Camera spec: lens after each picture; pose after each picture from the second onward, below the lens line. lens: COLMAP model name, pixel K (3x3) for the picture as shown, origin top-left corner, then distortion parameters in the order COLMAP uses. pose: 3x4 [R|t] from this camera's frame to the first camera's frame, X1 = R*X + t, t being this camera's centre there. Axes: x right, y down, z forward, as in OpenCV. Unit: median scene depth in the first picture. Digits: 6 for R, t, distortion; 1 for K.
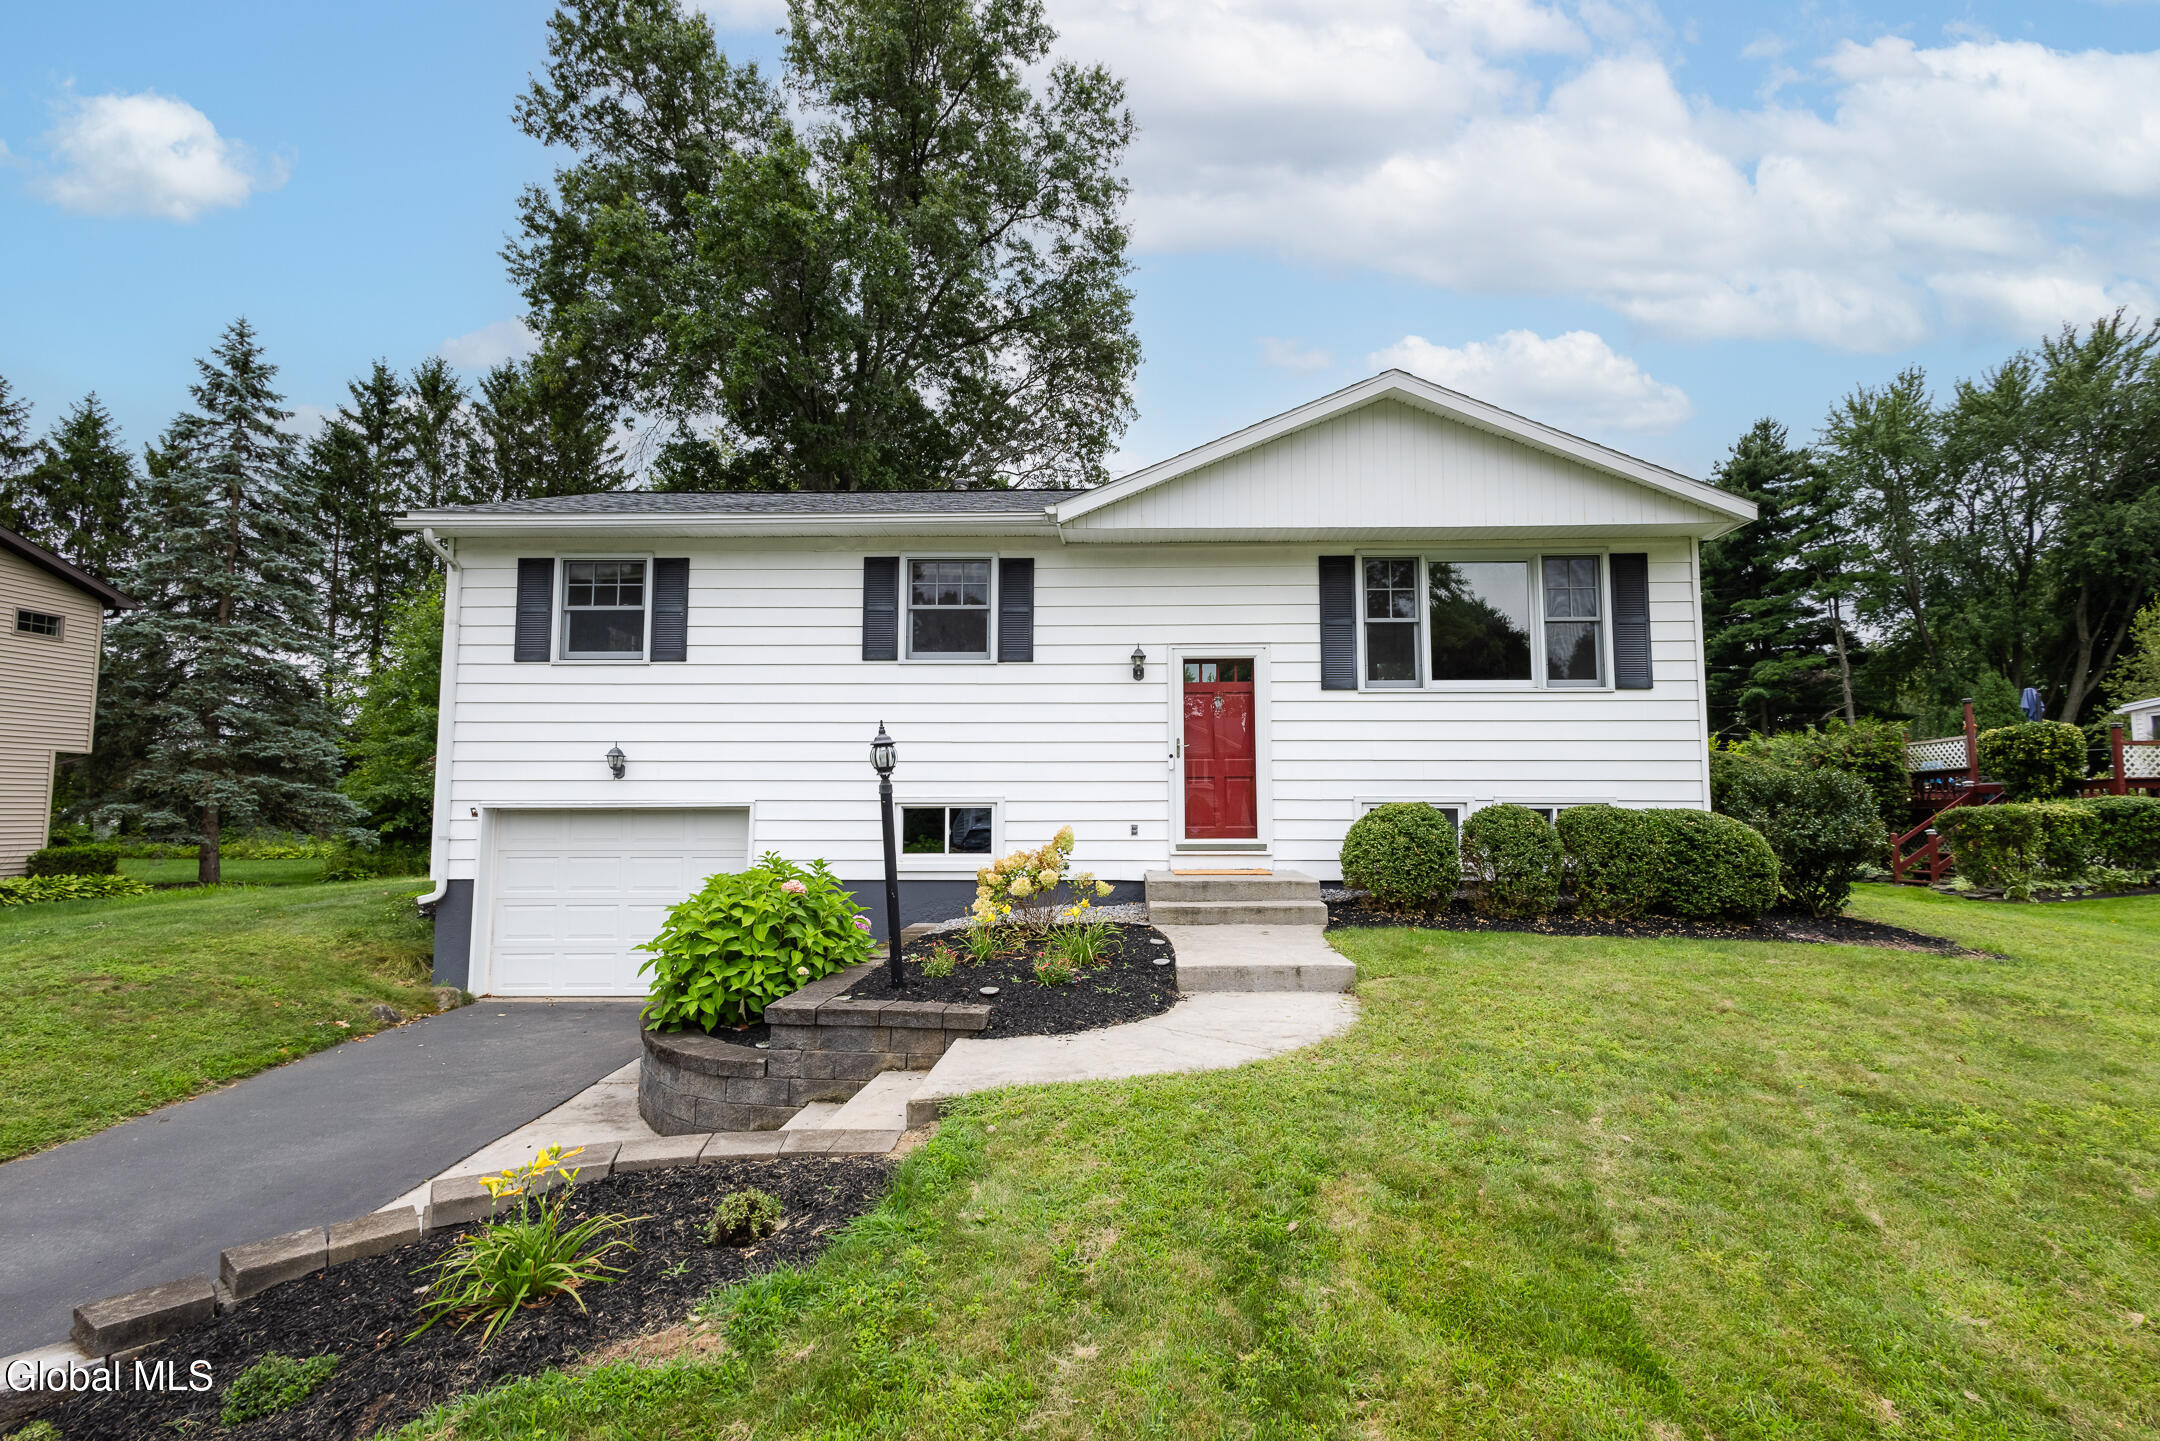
lens RADIAL K [[1039.4, 0, 1122.3], [0, 1039.4, 738.8], [0, 0, 1]] dist [0.008552, -0.002425]
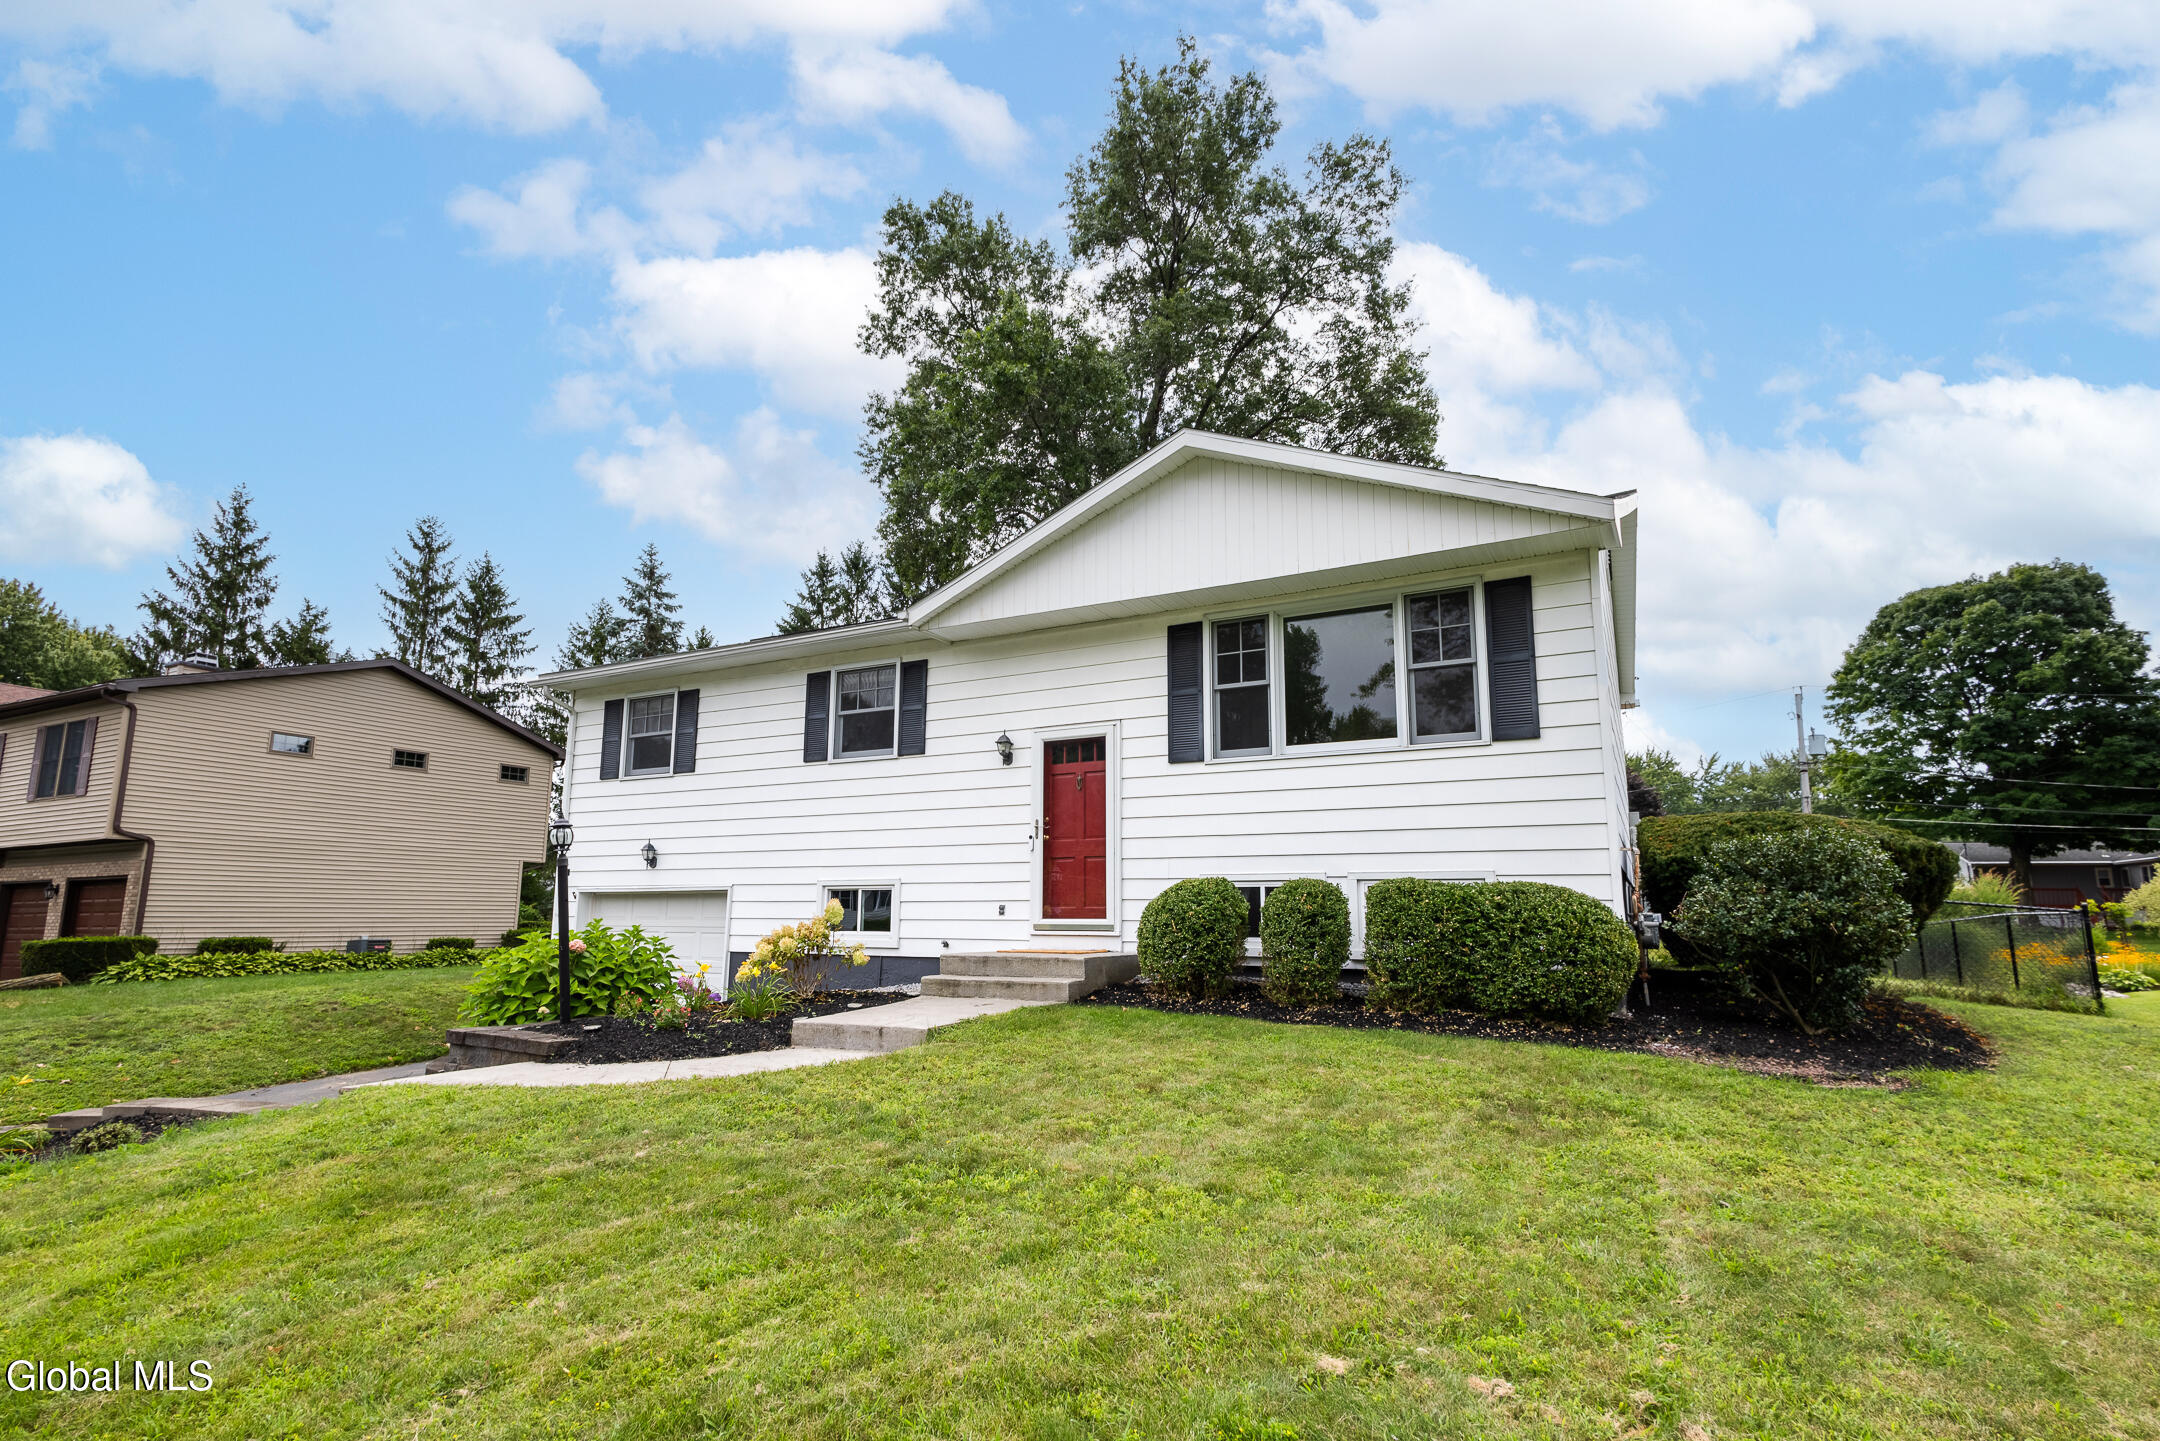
lens RADIAL K [[1073.1, 0, 1059.0], [0, 1073.1, 765.5], [0, 0, 1]] dist [0.032593, 0.001769]
pose [[0.877456, -0.059922, -0.475899, 0.569041], [0.023365, 0.996328, -0.082370, 0.033504], [0.479087, 0.061156, 0.875634, 0.085167]]
